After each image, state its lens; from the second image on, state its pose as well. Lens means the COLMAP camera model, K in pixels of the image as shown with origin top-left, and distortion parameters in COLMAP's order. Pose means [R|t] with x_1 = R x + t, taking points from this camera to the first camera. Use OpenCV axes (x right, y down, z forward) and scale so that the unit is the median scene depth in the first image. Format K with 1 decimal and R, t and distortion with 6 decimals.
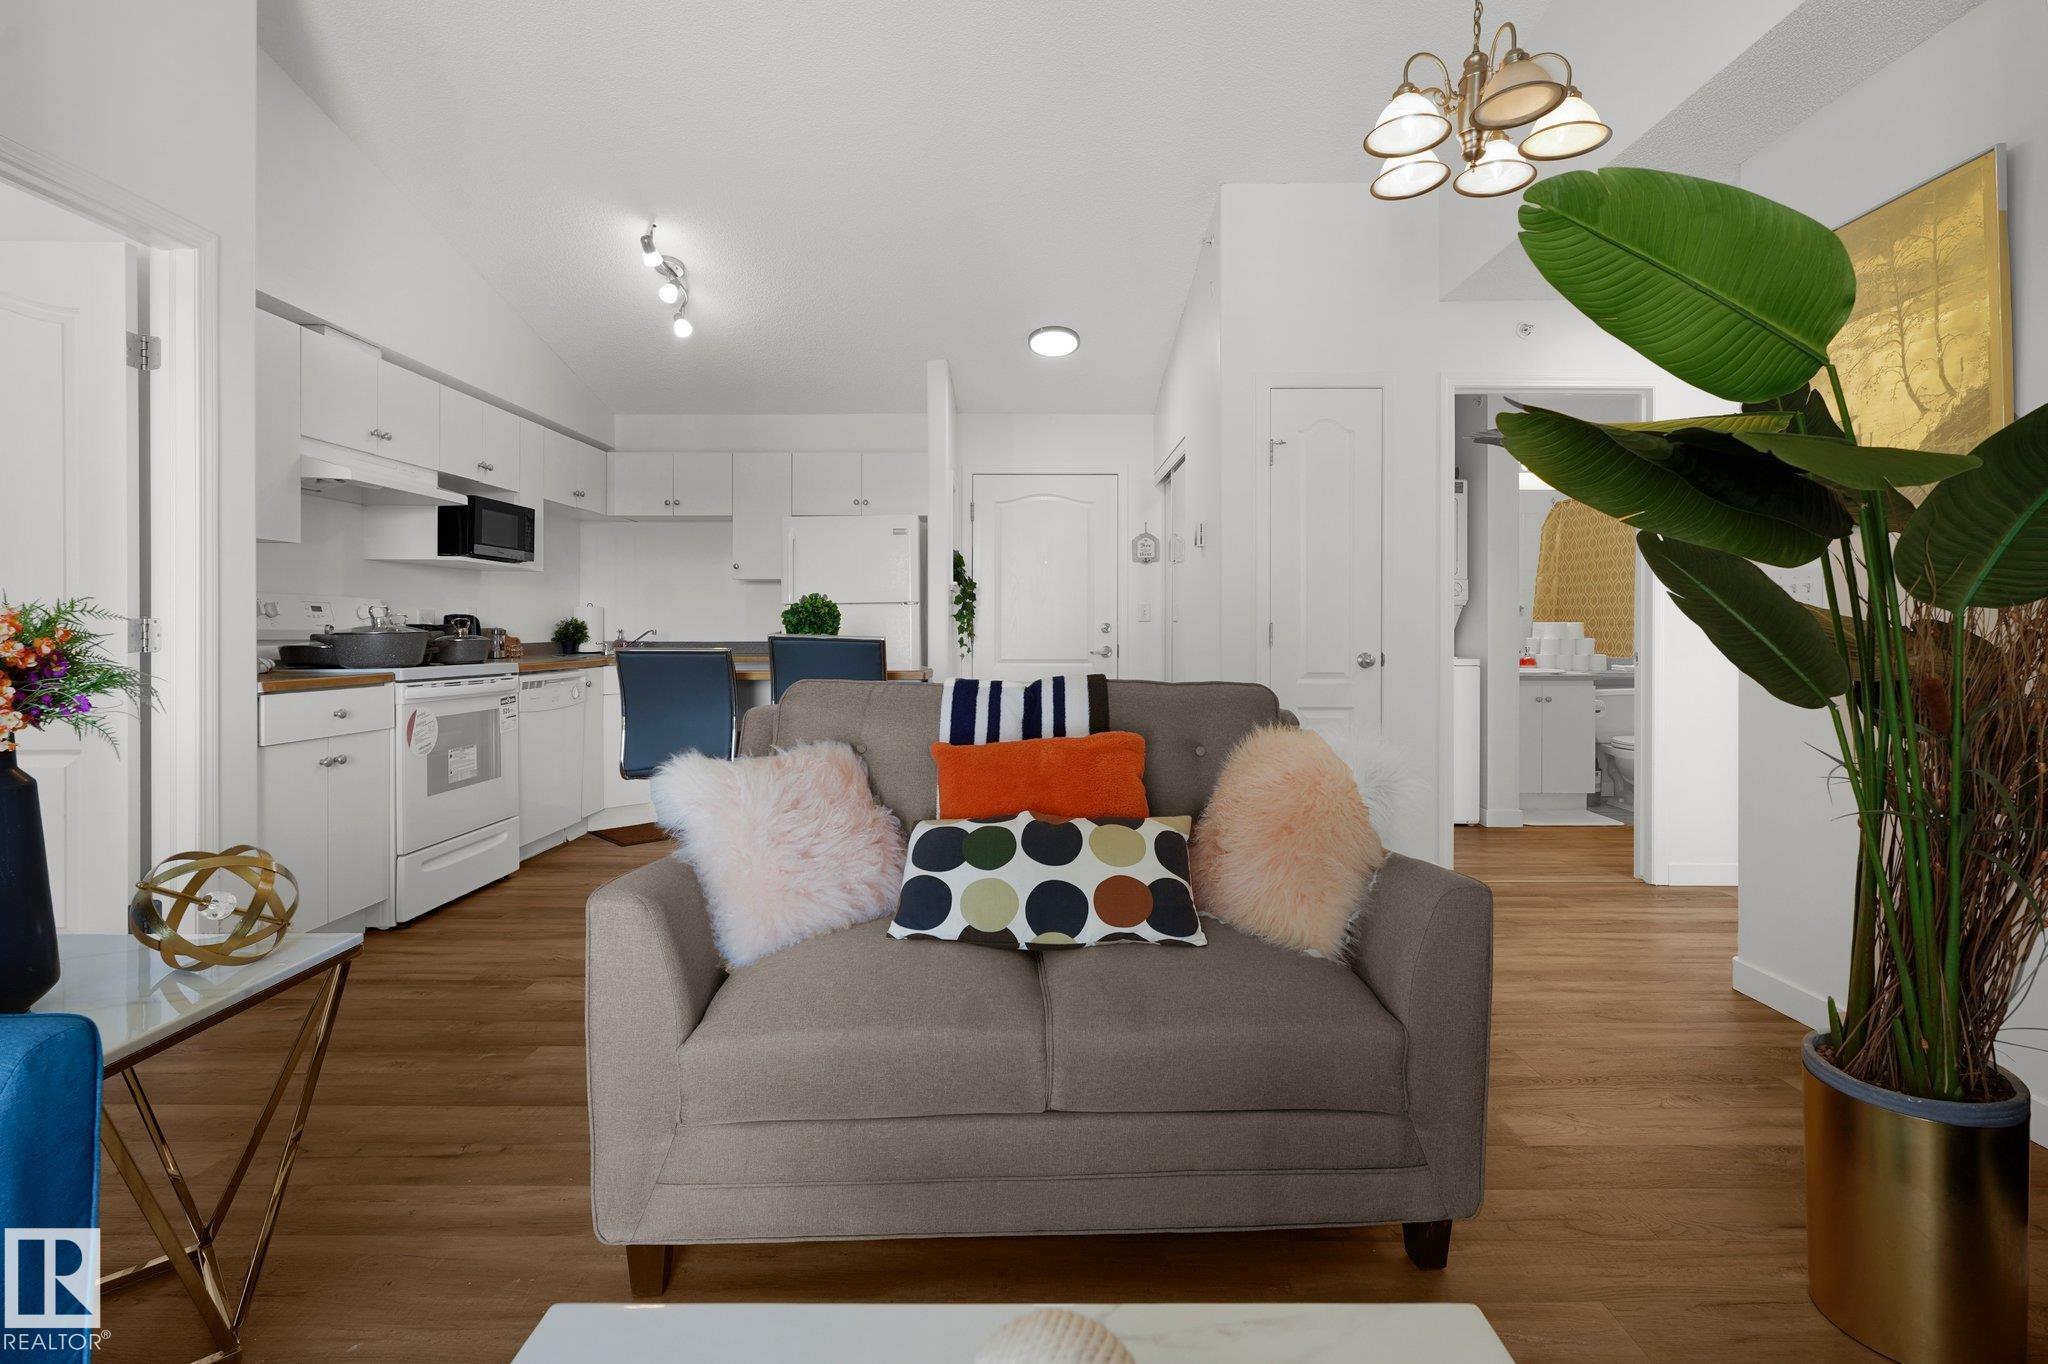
lens RADIAL K [[937.7, 0, 1034.5], [0, 937.7, 626.6], [0, 0, 1]] dist [-0.007261, 0.003632]
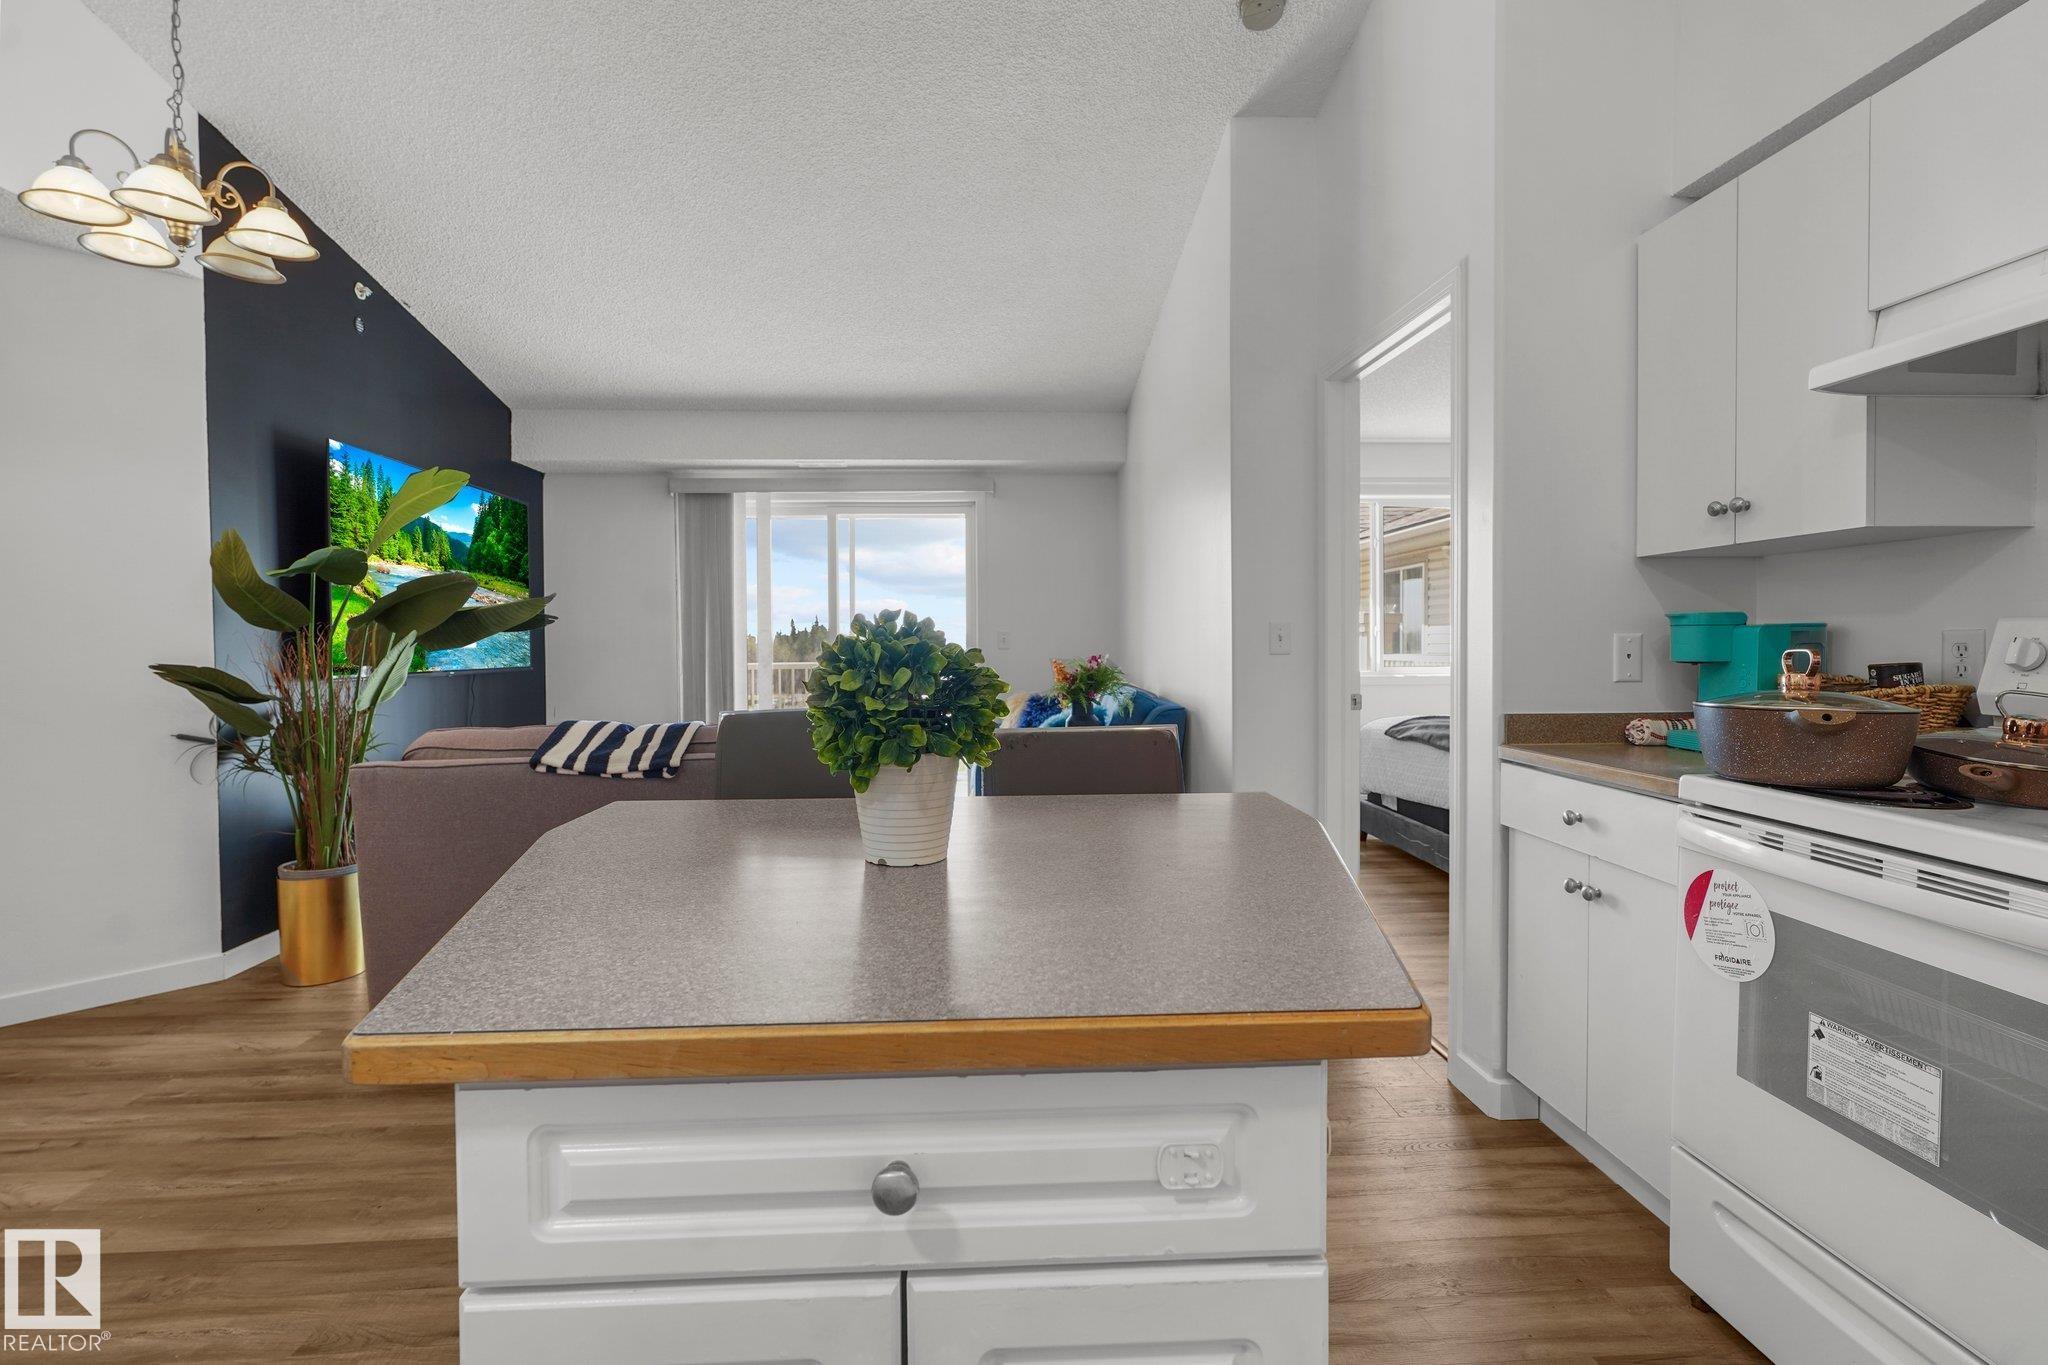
lens RADIAL K [[937.7, 0, 1010.7], [0, 937.7, 671.2], [0, 0, 1]] dist [-0.007261, 0.003632]
pose [[-0.998916, 0.007858, -0.045872, -0.247282], [0.006496, 0.999536, 0.029751, -0.024055], [0.046084, 0.029420, -0.998504, 1.251509]]
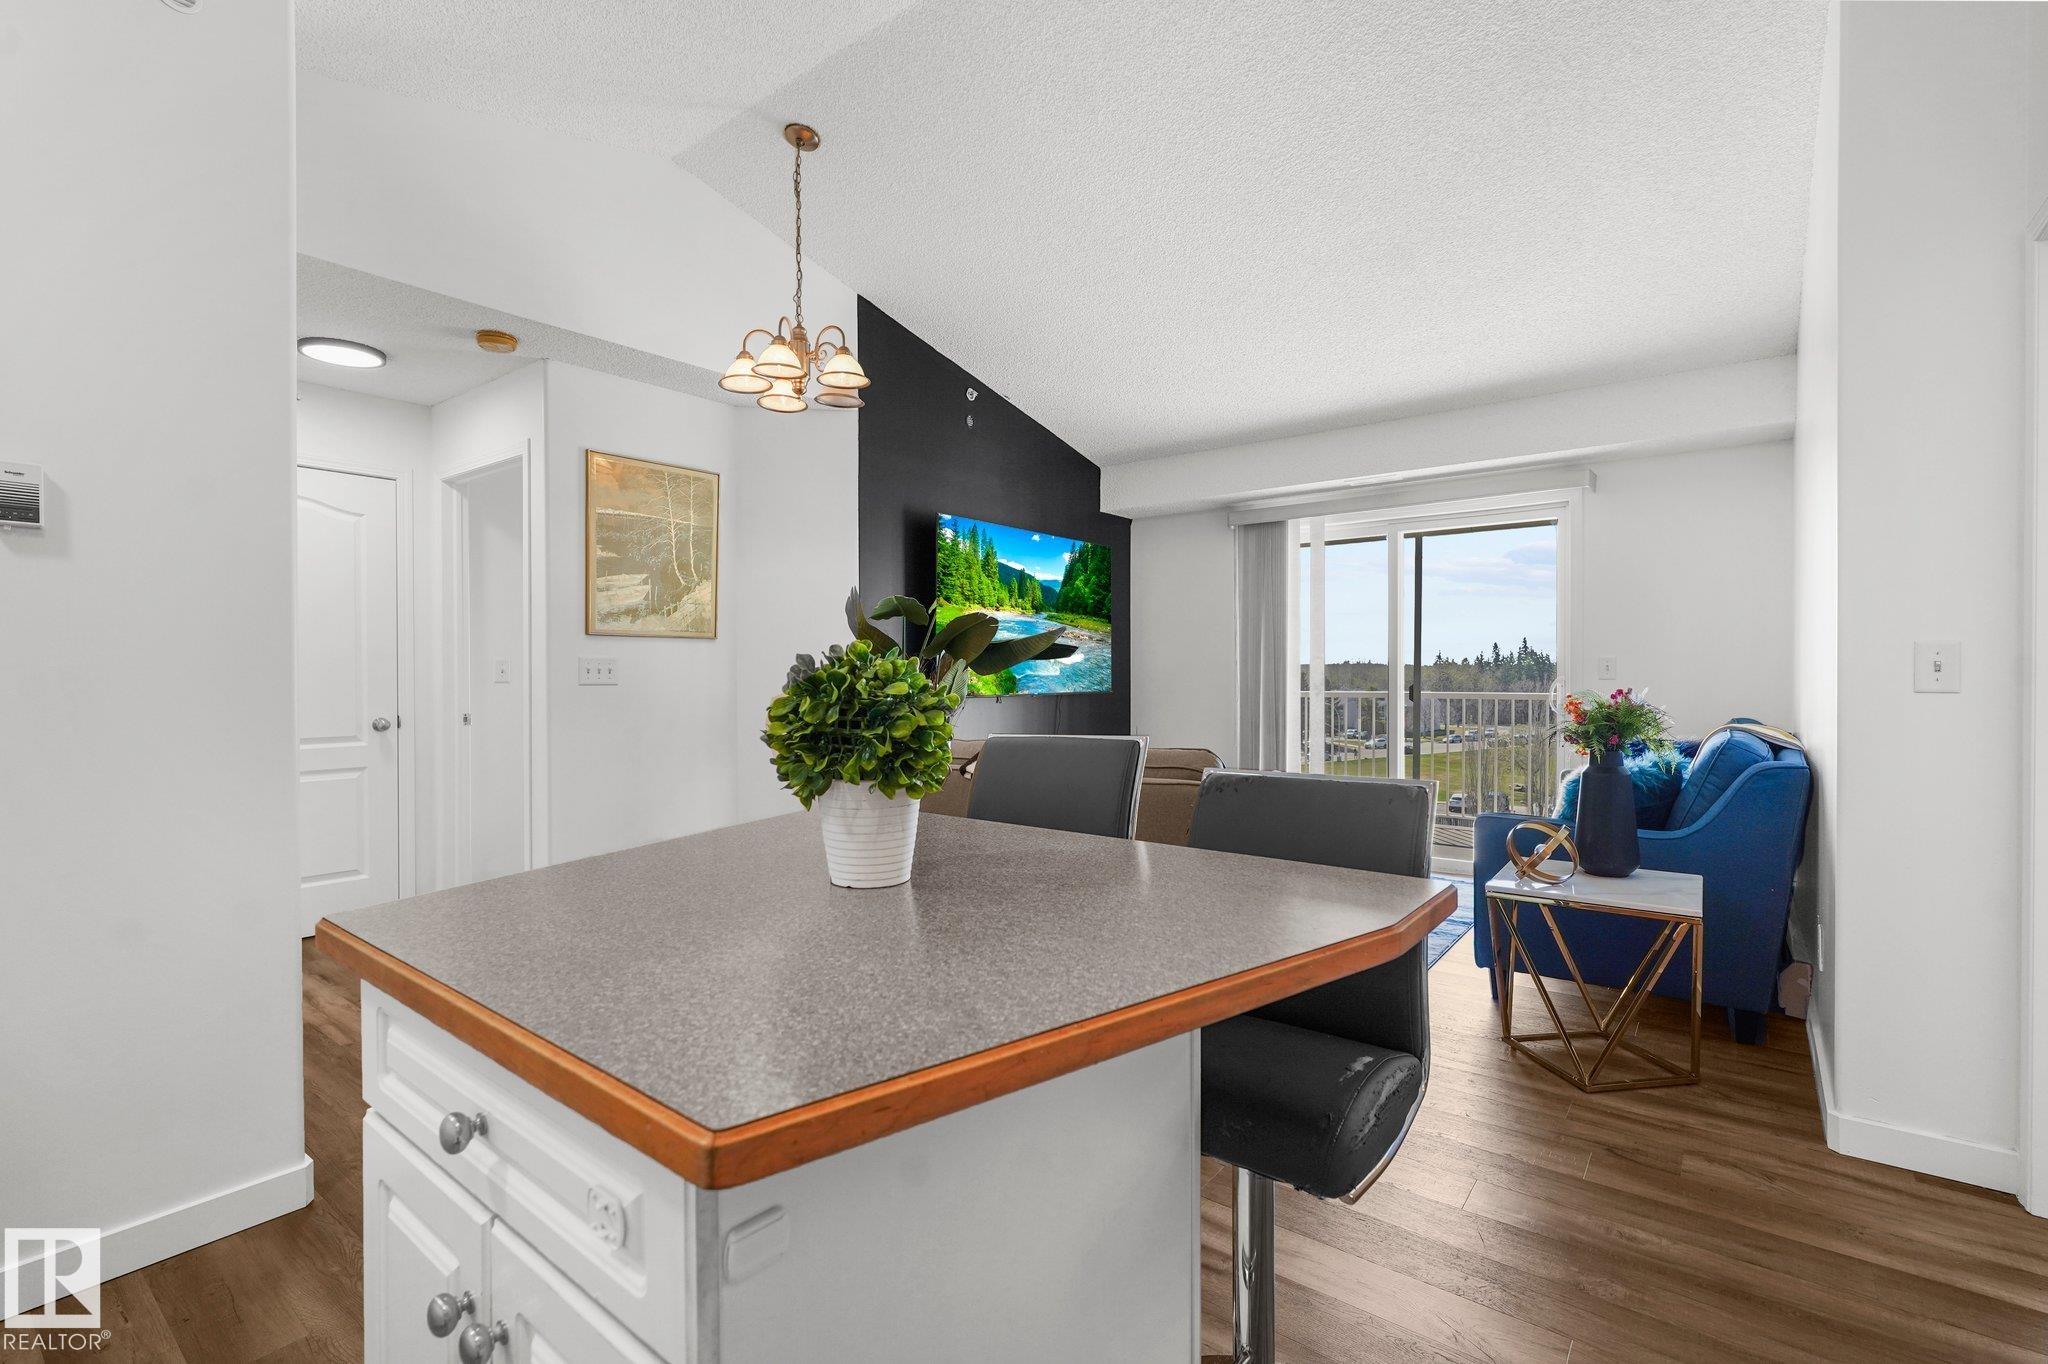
lens RADIAL K [[937.7, 0, 1004.7], [0, 937.7, 675.2], [0, 0, 1]] dist [-0.007261, 0.003632]
pose [[-0.783710, 0.004092, 0.621114, -0.434305], [0.005001, 0.999987, -0.000278, -0.023351], [-0.621107, 0.002888, -0.783720, 1.175701]]
